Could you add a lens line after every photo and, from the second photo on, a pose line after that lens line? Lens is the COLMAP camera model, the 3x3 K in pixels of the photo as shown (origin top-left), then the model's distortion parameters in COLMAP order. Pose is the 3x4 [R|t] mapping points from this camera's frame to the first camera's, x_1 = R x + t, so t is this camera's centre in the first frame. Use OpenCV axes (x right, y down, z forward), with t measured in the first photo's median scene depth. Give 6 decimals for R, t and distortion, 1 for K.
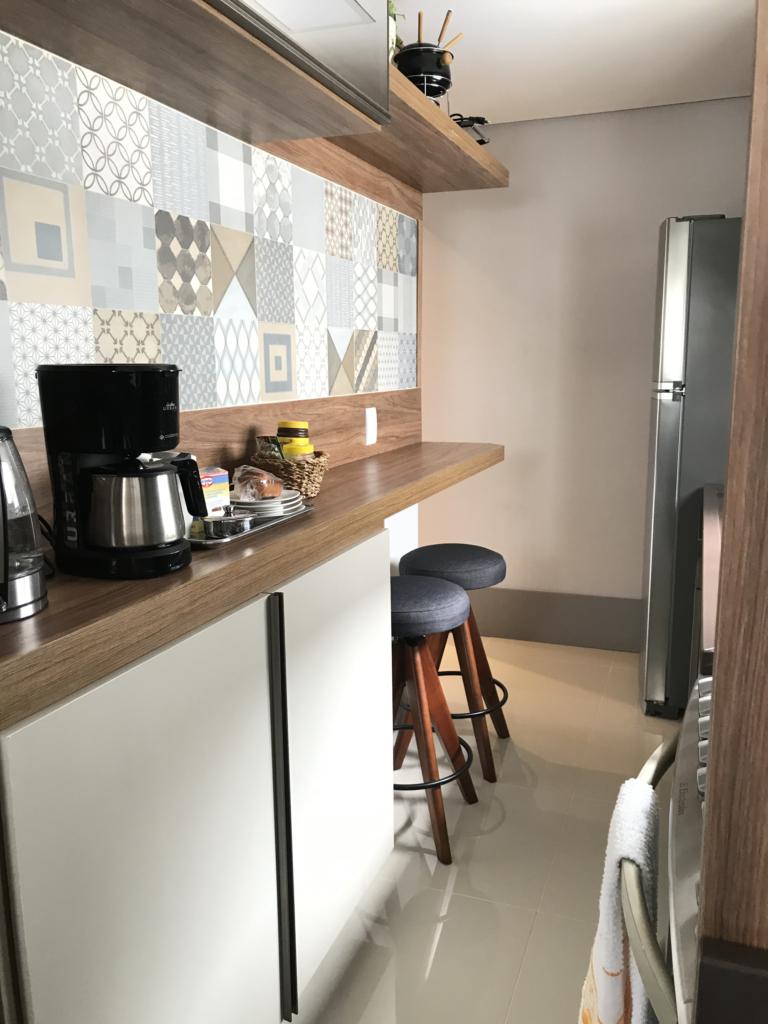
lens RADIAL K [[837.9, 0, 384.3], [0, 837.9, 512.6], [0, 0, 1]] dist [0.024729, -0.030151]
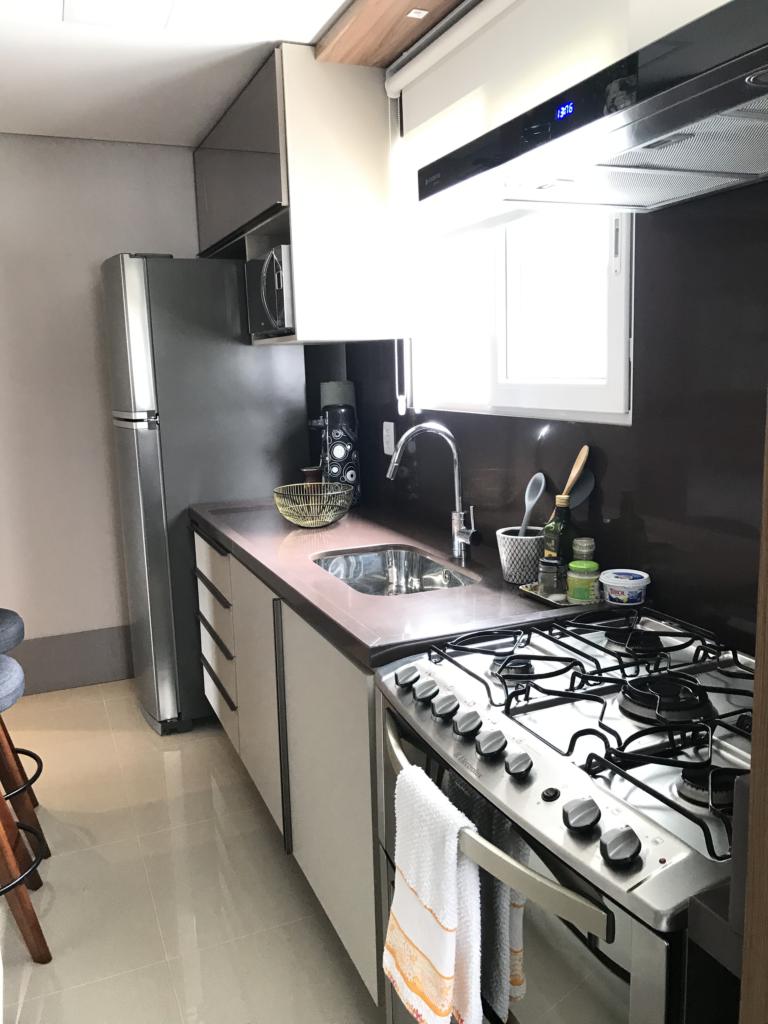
lens RADIAL K [[837.9, 0, 385.0], [0, 837.9, 511.5], [0, 0, 1]] dist [0.024729, -0.030151]
pose [[0.722314, -0.132859, 0.678683, -0.162169], [0.147031, 0.988439, 0.037013, -0.028539], [-0.675755, 0.073052, 0.733498, 0.051599]]
